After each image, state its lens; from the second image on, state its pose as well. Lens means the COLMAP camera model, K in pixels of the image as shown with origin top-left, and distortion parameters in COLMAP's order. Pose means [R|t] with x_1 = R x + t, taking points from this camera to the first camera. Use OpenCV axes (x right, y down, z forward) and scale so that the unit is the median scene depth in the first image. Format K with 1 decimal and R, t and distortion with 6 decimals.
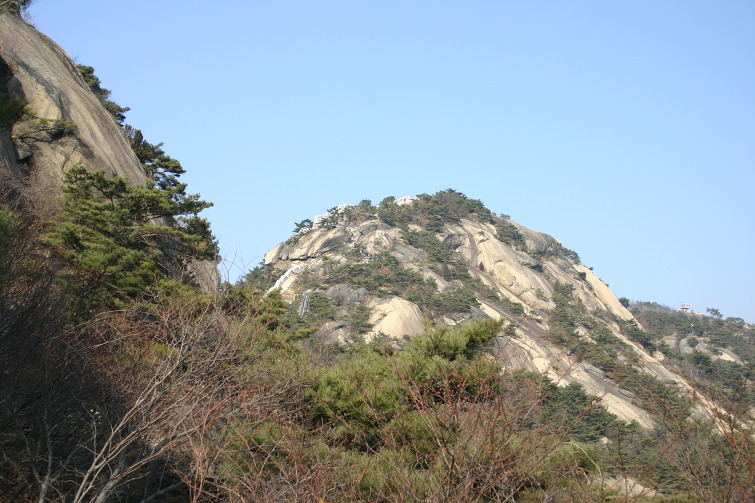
lens RADIAL K [[1105.3, 0, 377.5], [0, 1105.3, 251.4], [0, 0, 1]] dist [-0.036768, 0.000000]
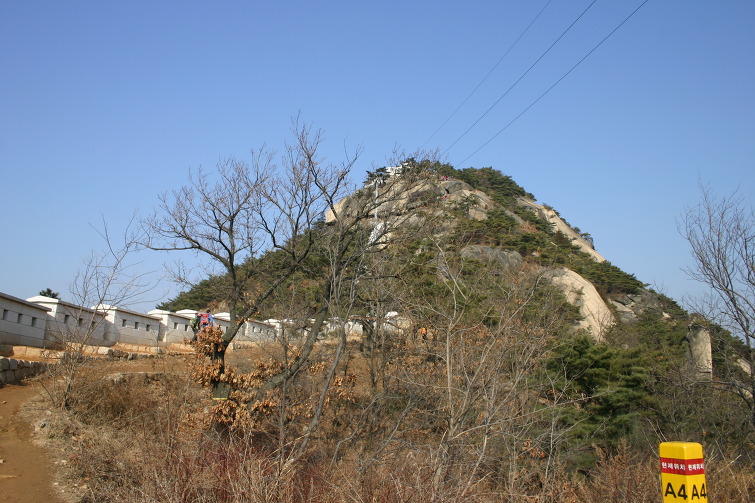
lens RADIAL K [[628.1, 0, 375.3], [0, 628.1, 252.9], [0, 0, 1]] dist [0.009977, 0.002164]
pose [[0.982606, 0.048948, 0.179134, -0.159331], [-0.046224, 0.998744, -0.019356, 0.043801], [-0.179856, 0.010739, 0.983634, 0.618200]]
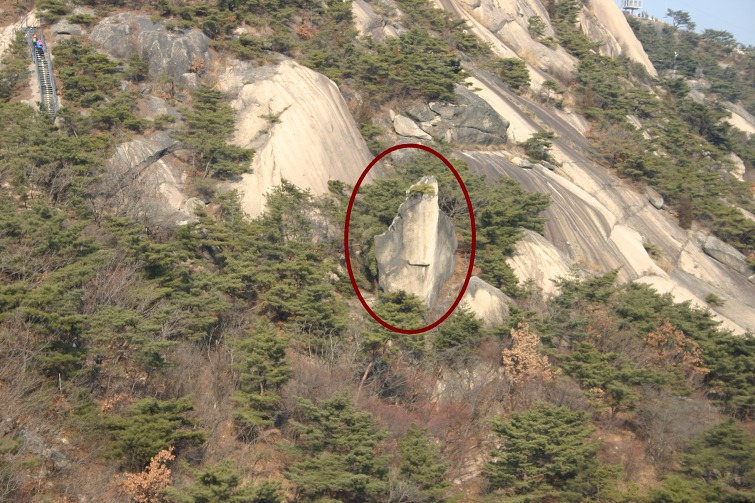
lens RADIAL K [[1778.3, 0, 378.1], [0, 1778.3, 251.1], [0, 0, 1]] dist [0.087878, 0.000000]
pose [[0.965784, 0.023583, 0.258272, -0.101740], [-0.083830, 0.970785, 0.224833, -0.031937], [-0.245425, -0.238791, 0.939545, 0.399556]]
